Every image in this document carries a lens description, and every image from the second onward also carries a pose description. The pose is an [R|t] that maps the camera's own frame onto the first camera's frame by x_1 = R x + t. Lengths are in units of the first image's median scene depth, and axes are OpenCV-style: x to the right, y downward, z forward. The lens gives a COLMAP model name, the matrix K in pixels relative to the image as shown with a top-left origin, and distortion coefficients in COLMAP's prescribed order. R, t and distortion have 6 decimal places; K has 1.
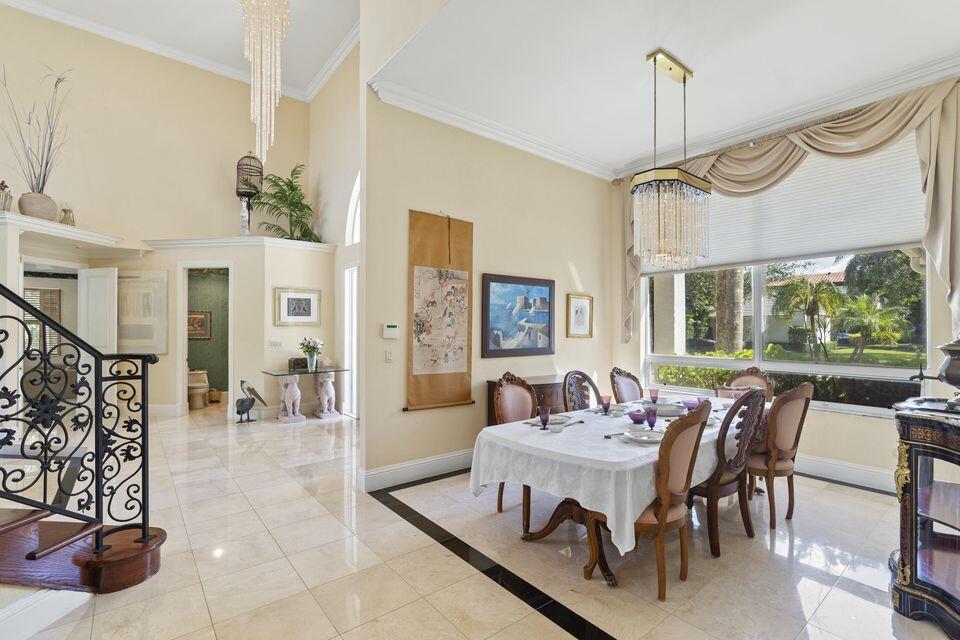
lens RADIAL K [[436.6, 0, 482.8], [0, 436.6, 321.1], [0, 0, 1]] dist [-0.004985, -0.000245]
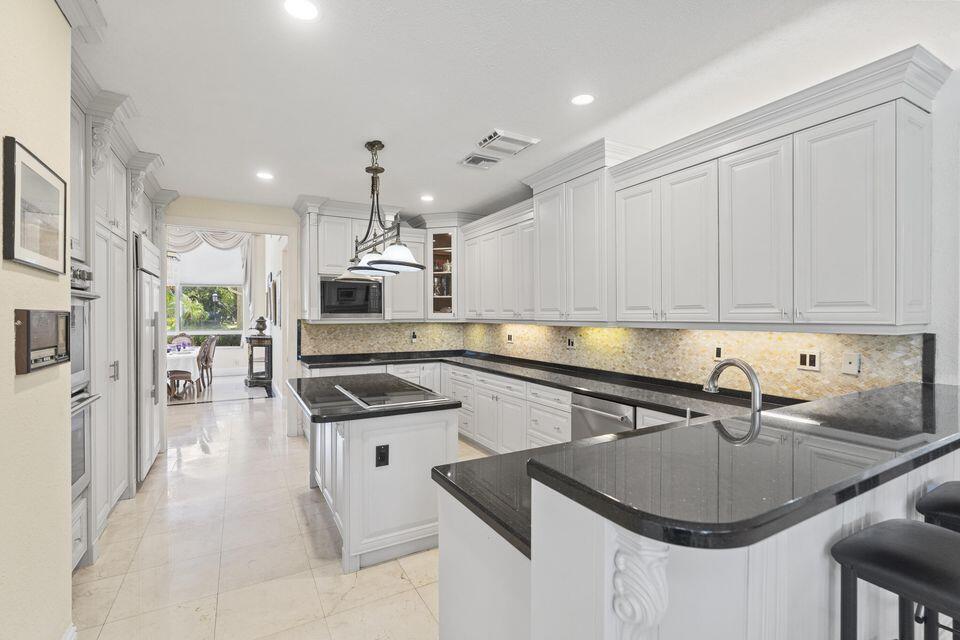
lens RADIAL K [[436.6, 0, 481.2], [0, 436.6, 317.9], [0, 0, 1]] dist [-0.004985, -0.000245]
pose [[0.176714, -0.005293, 0.984248, -1.419868], [0.002007, 0.999985, 0.005018, 0.020749], [-0.984260, 0.001089, 0.176722, -0.976590]]
